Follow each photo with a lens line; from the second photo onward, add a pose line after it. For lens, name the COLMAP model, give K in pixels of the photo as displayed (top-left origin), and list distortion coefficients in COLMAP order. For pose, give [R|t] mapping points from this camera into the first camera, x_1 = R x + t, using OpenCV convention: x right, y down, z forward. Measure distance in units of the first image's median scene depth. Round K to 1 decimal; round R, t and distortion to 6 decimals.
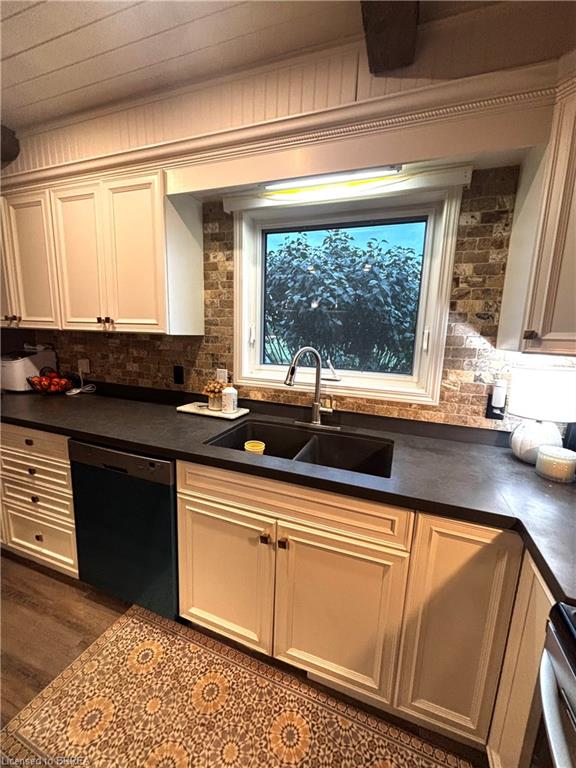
lens RADIAL K [[312.8, 0, 288.5], [0, 312.8, 384.5], [0, 0, 1]] dist [-0.001943, 0.000186]
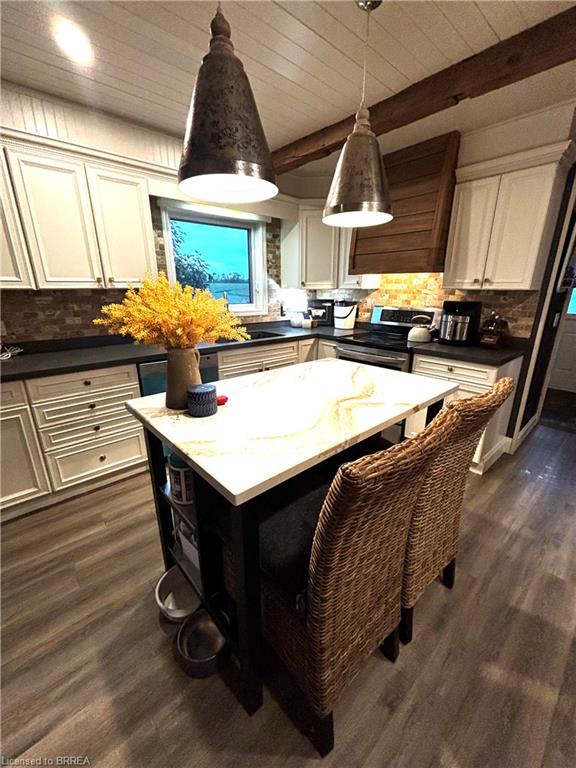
lens RADIAL K [[312.8, 0, 290.7], [0, 312.8, 387.1], [0, 0, 1]] dist [-0.001943, 0.000186]
pose [[0.469699, -0.303211, 0.829124, -1.456326], [0.158783, 0.952869, 0.258514, 0.006817], [-0.868430, 0.010227, 0.495706, -0.315052]]
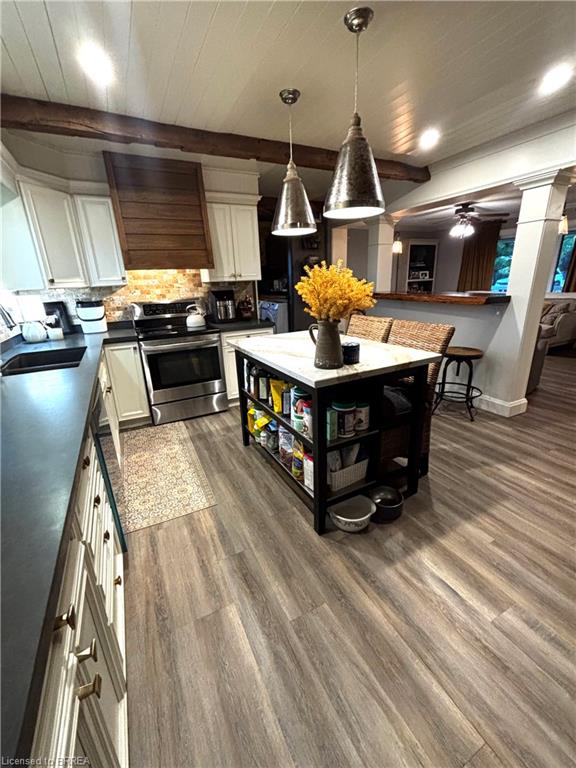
lens RADIAL K [[312.8, 0, 293.3], [0, 312.8, 385.0], [0, 0, 1]] dist [-0.001943, 0.000186]
pose [[-0.740814, -0.225131, 0.632859, -1.501744], [0.117828, 0.883999, 0.452397, -0.200711], [-0.661295, 0.409710, -0.628352, 1.010376]]
